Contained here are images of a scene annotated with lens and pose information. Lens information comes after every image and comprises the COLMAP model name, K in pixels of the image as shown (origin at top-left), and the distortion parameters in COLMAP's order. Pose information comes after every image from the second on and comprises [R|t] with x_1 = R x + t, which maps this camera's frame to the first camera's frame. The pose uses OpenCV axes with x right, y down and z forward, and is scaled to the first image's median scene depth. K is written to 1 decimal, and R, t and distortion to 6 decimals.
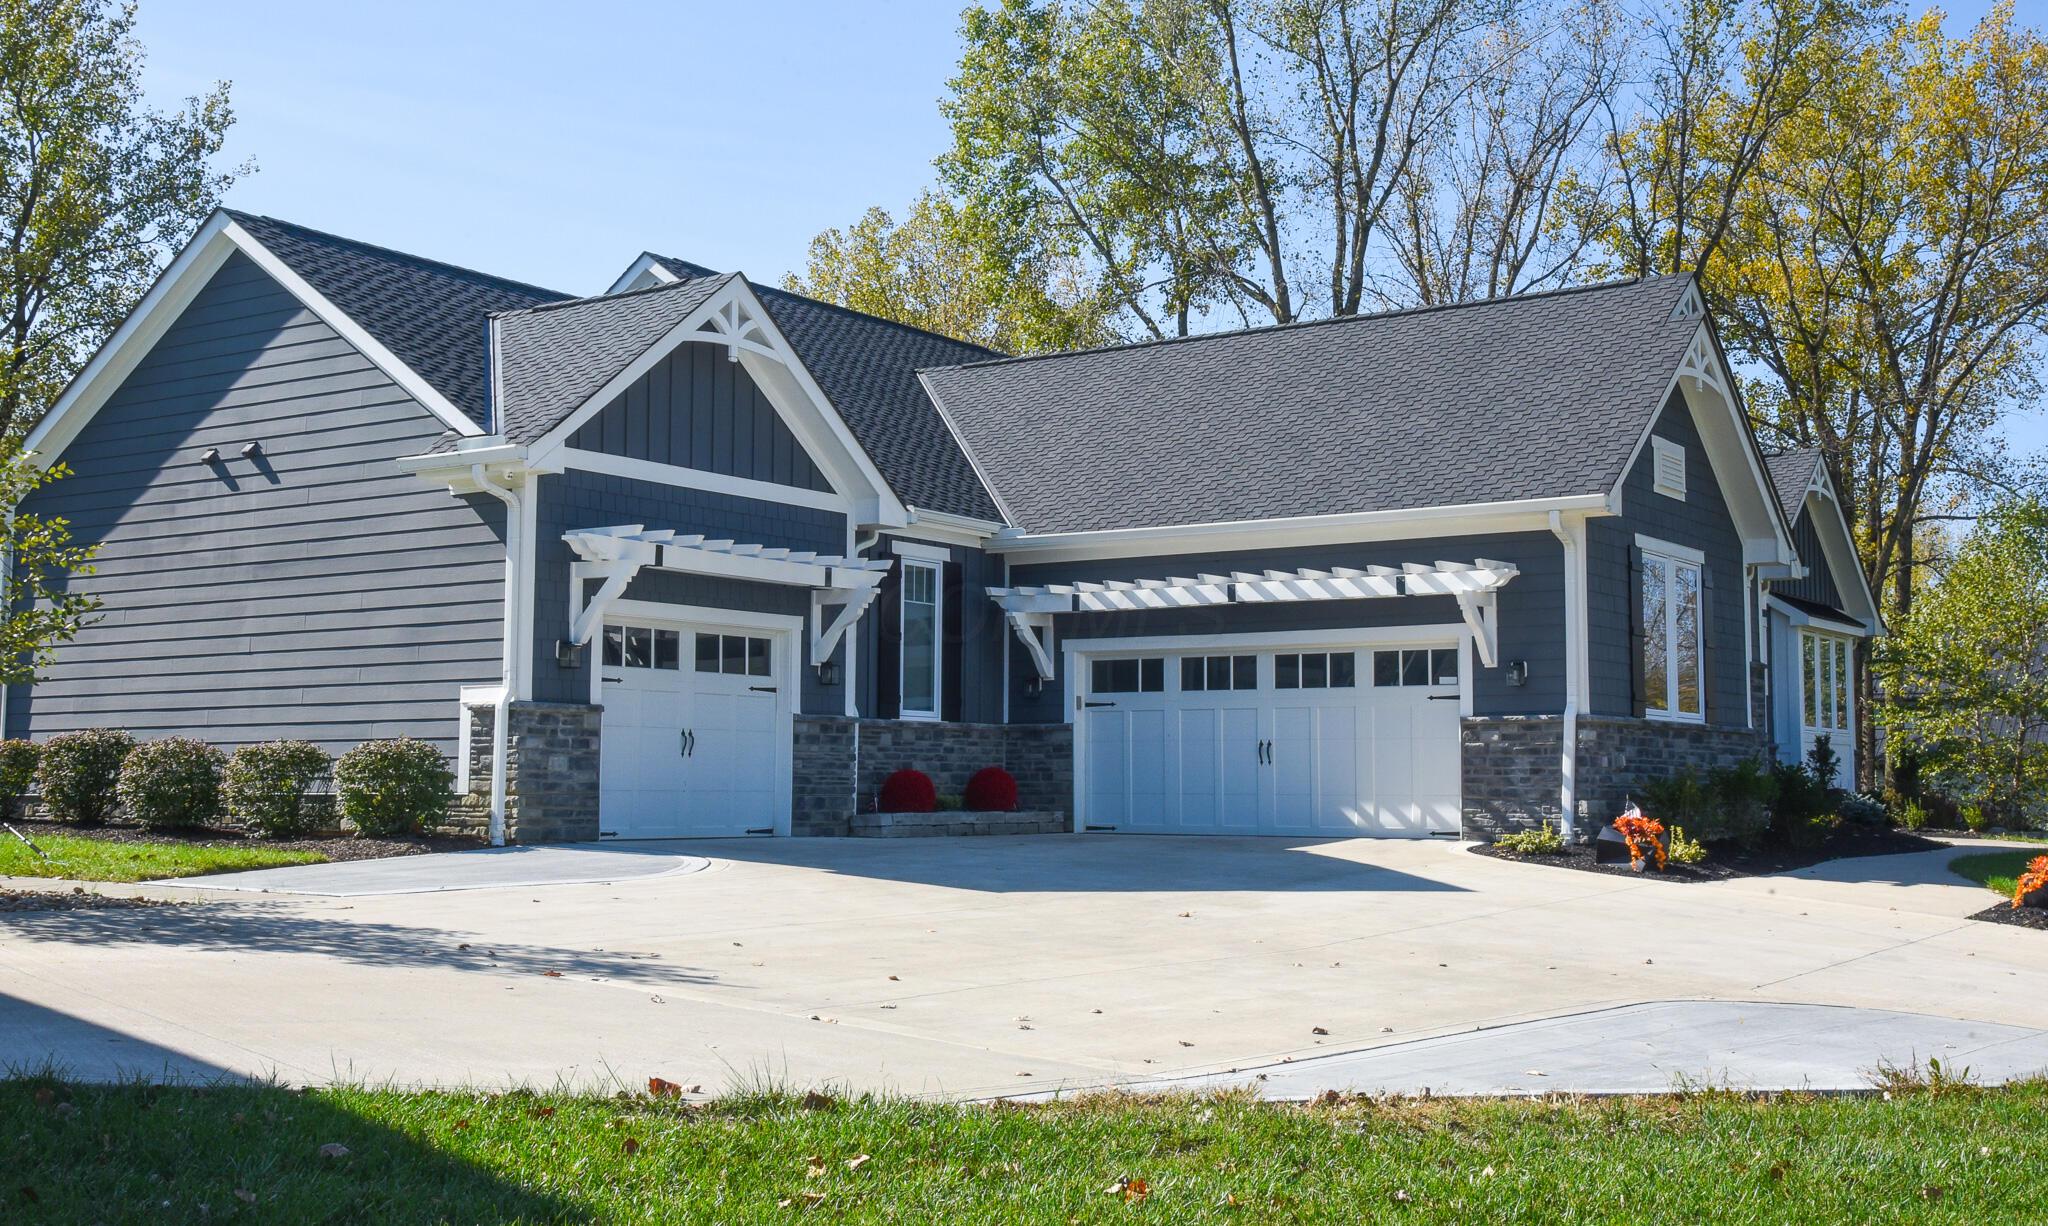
lens RADIAL K [[2209.3, 0, 1019.1], [0, 2209.3, 586.2], [0, 0, 1]] dist [0.055940, 0.000000]
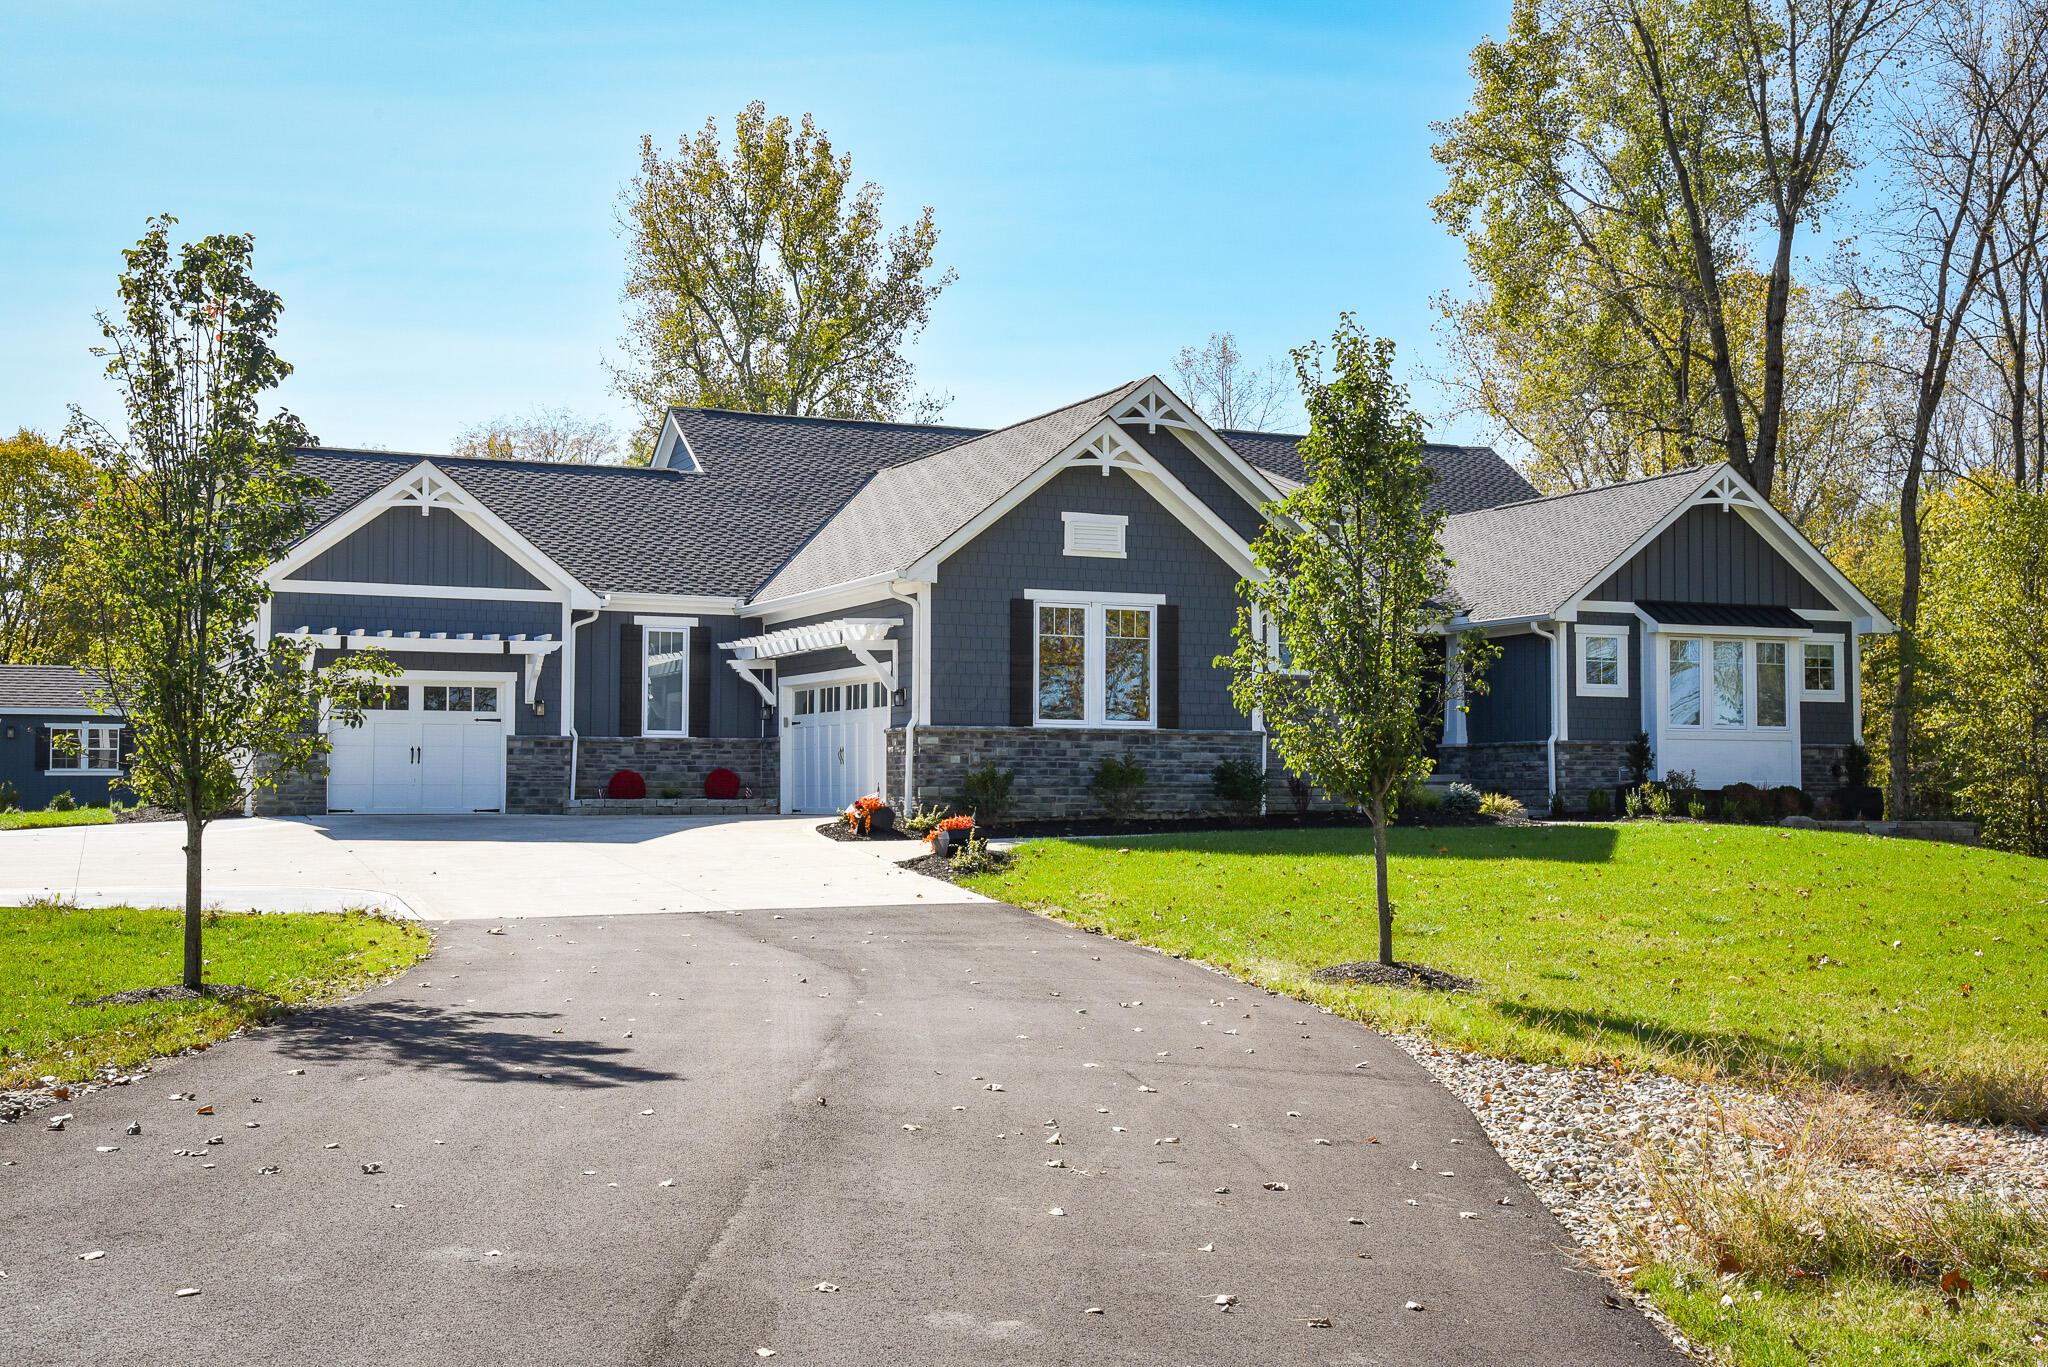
lens RADIAL K [[2336.5, 0, 1038.1], [0, 2336.5, 702.1], [0, 0, 1]] dist [0.109311, 0.000000]
pose [[0.856568, -0.024227, -0.515466, 1.043157], [0.049364, 0.998163, 0.035115, -0.005130], [0.513668, -0.055524, 0.856190, -0.216758]]
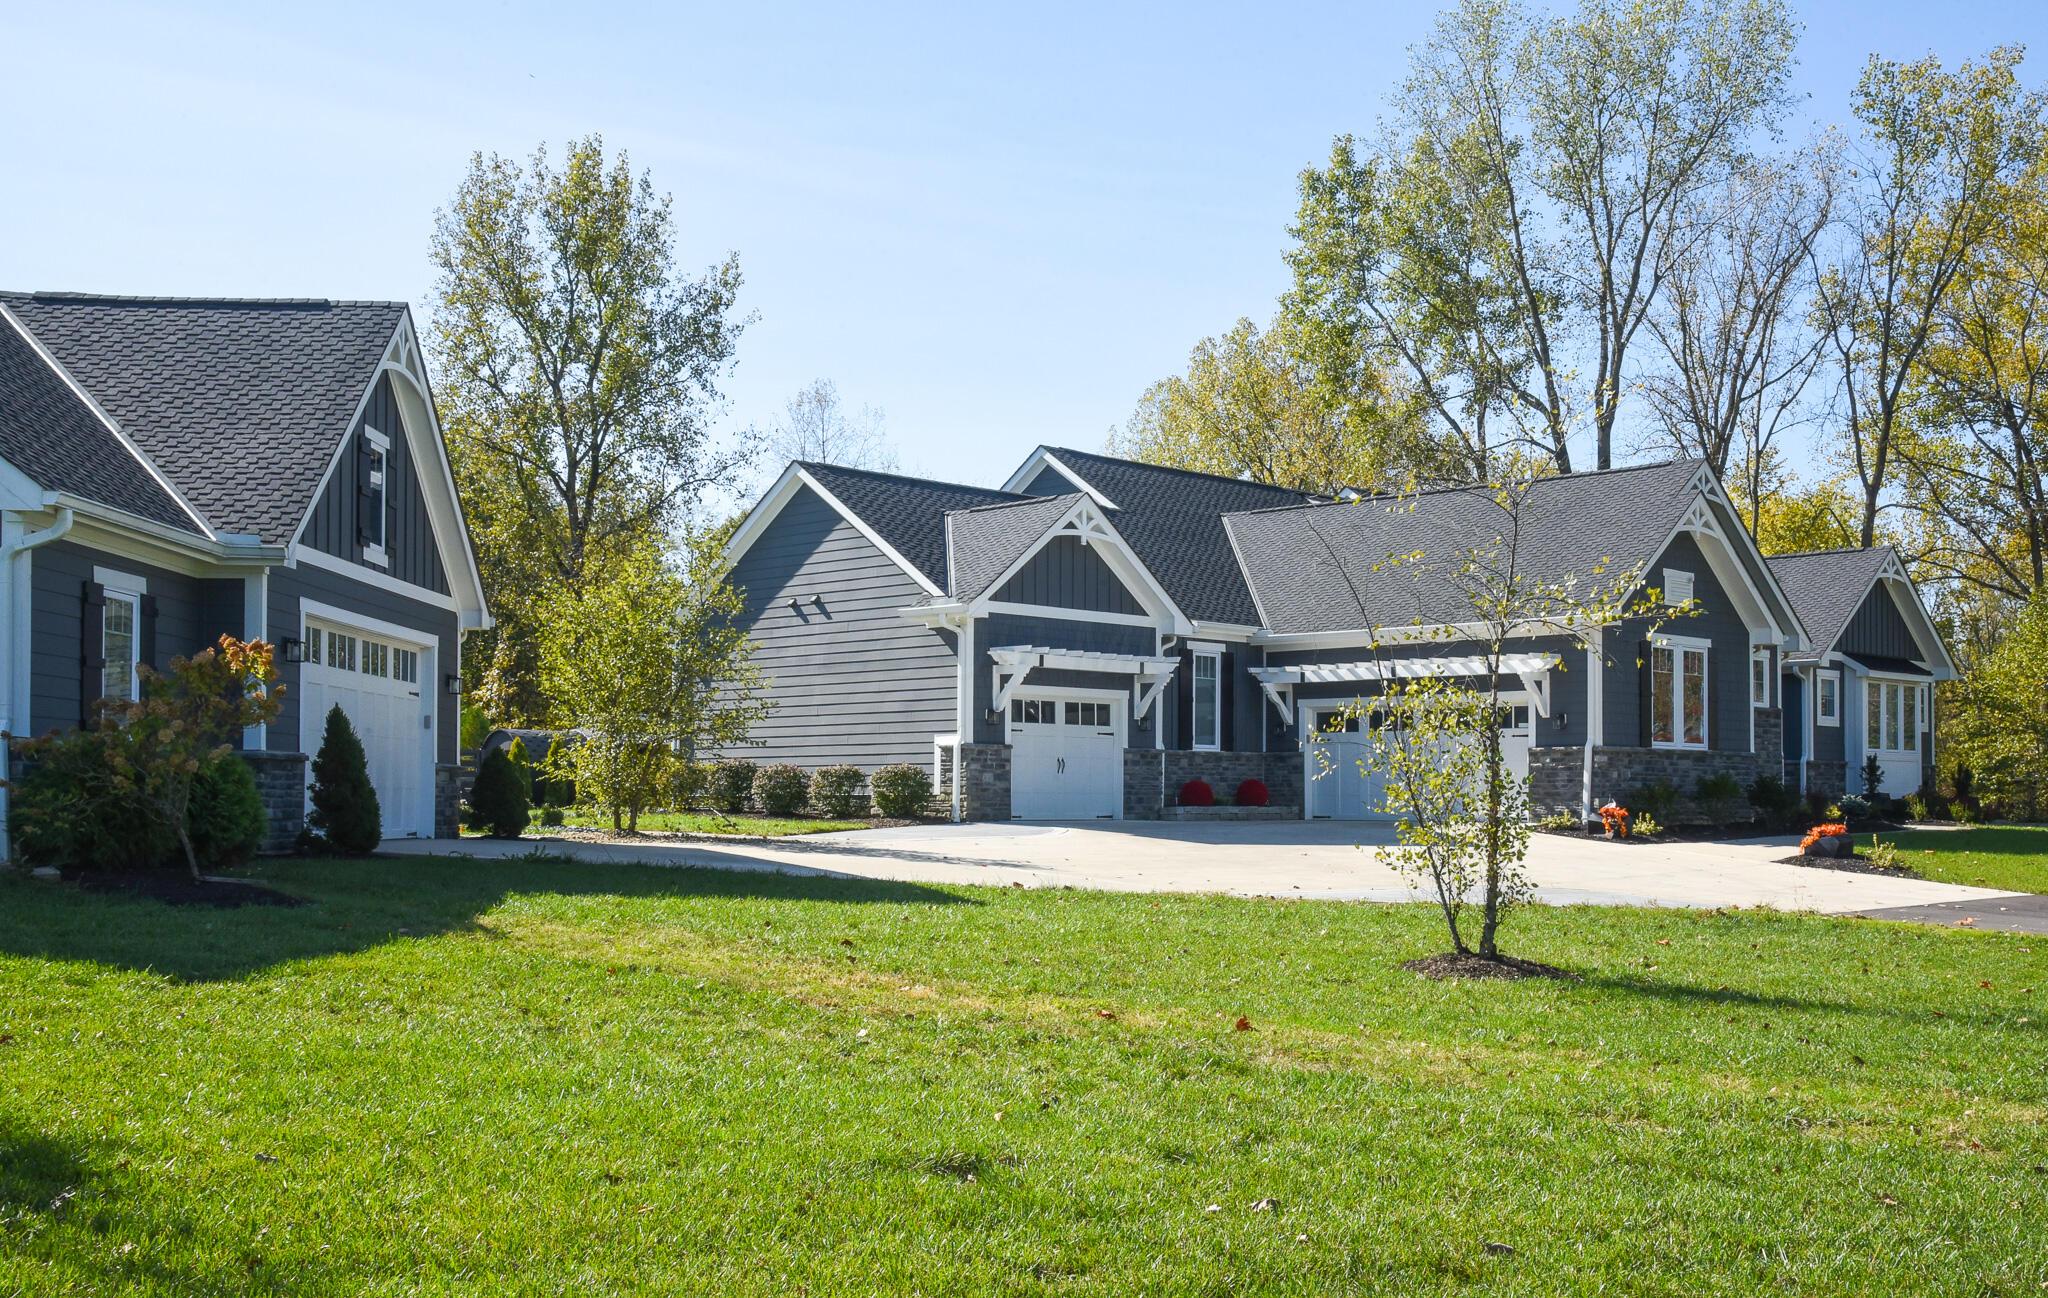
lens RADIAL K [[2095.7, 0, 1100.6], [0, 2095.7, 760.6], [0, 0, 1]] dist [0.027428, 0.000000]
pose [[0.987791, -0.003602, -0.155741, 0.128008], [0.014867, 0.997349, 0.071230, -0.046634], [0.155072, -0.072676, 0.985226, -0.575787]]
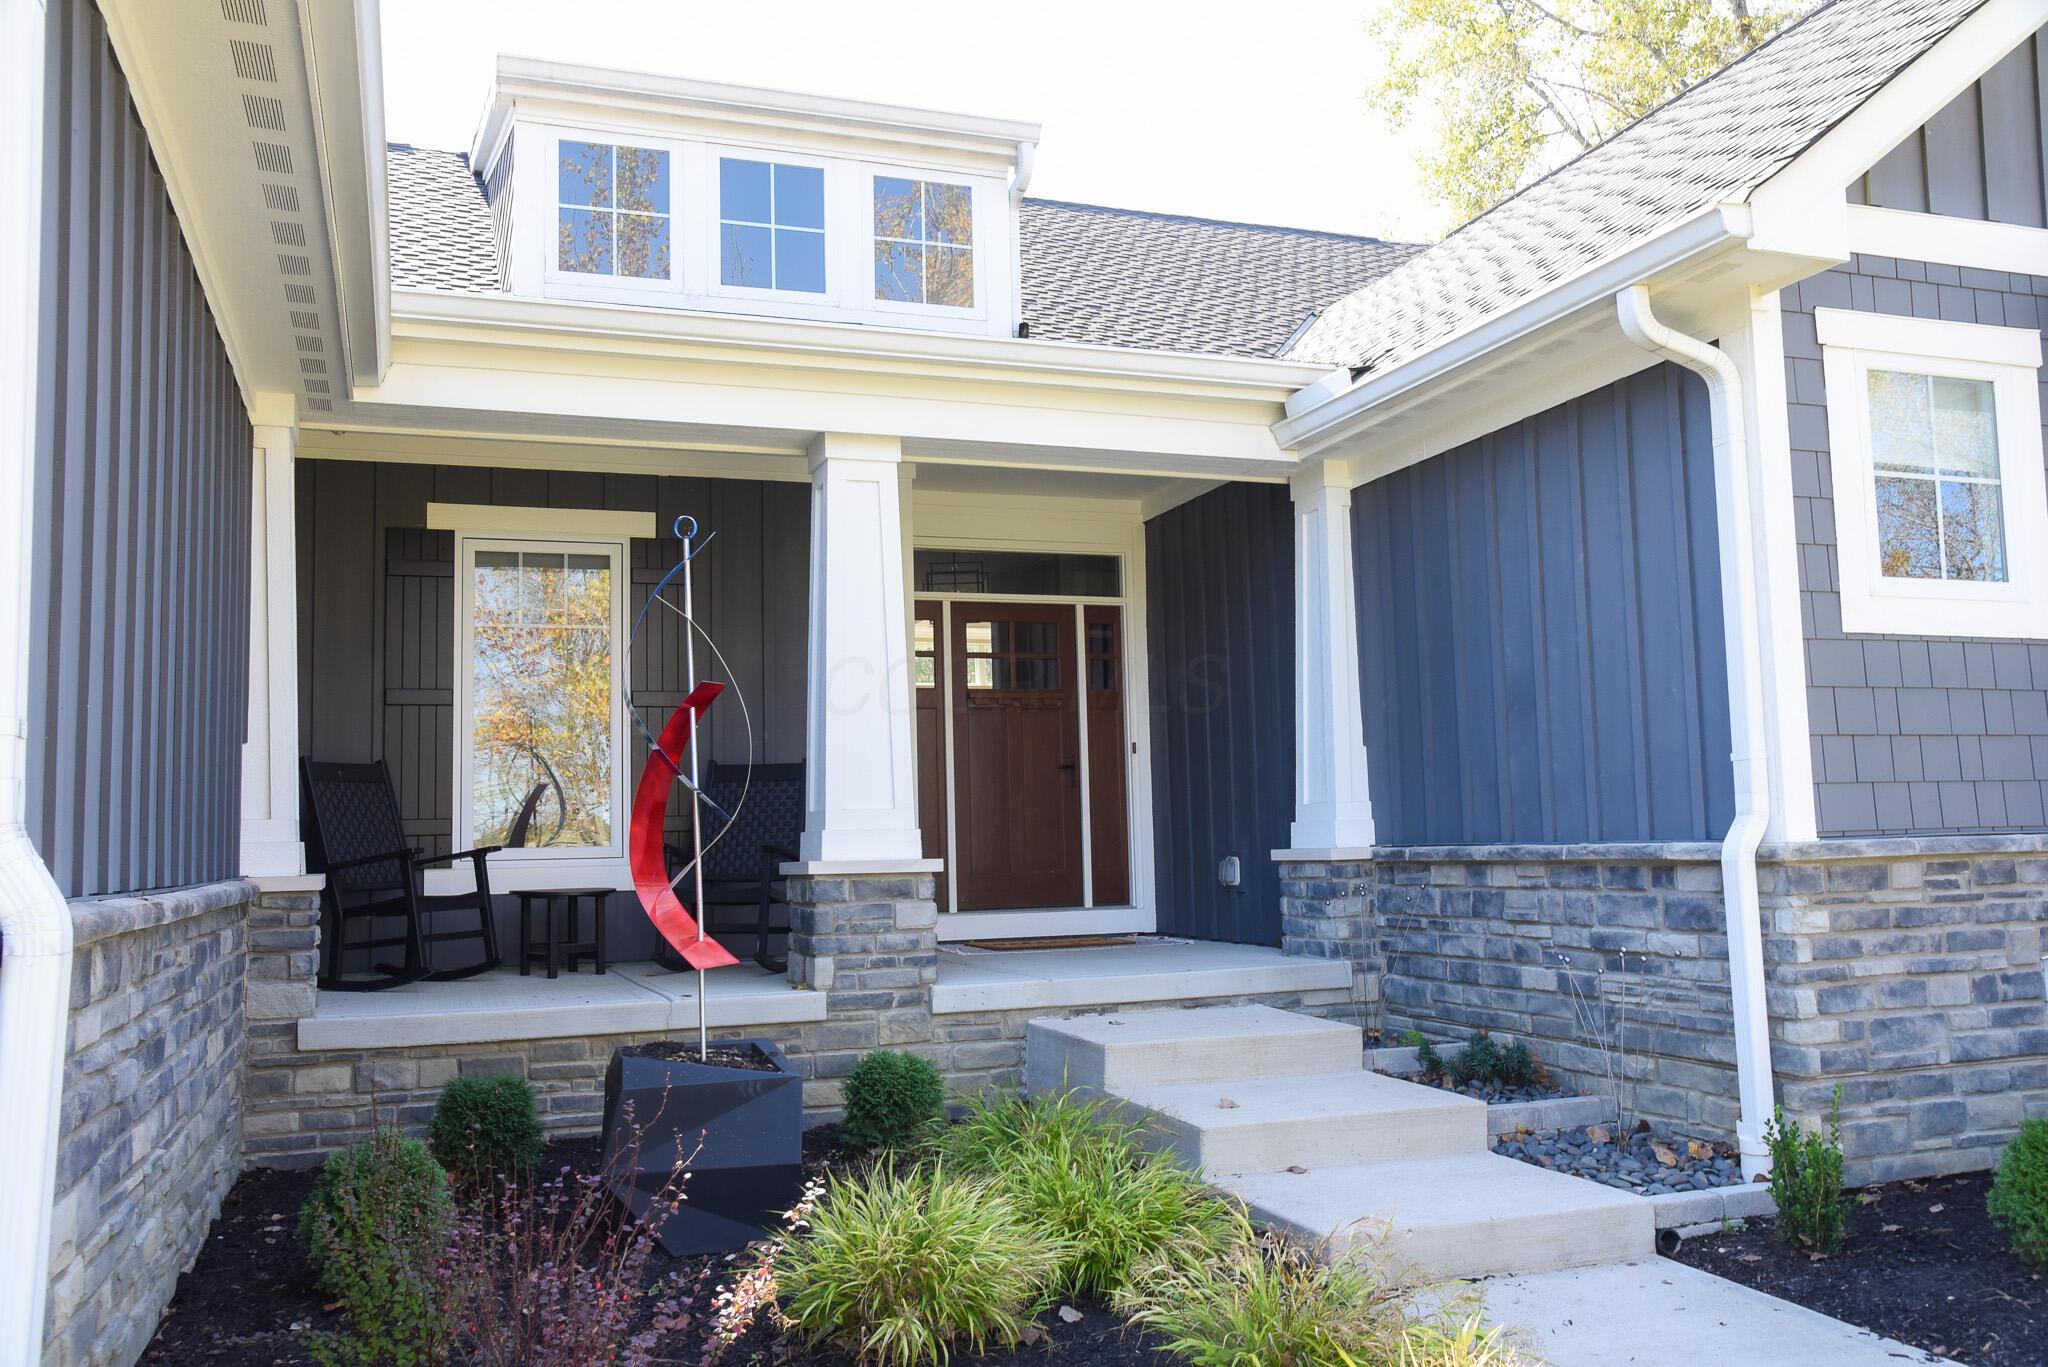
lens RADIAL K [[1695.4, 0, 1021.5], [0, 1695.4, 680.1], [0, 0, 1]] dist [0.010715, 0.001966]
pose [[0.815925, -0.079581, -0.572655, 0.533995], [0.080030, 0.996492, -0.024452, 0.075099], [0.572592, -0.025878, 0.819432, 1.185321]]
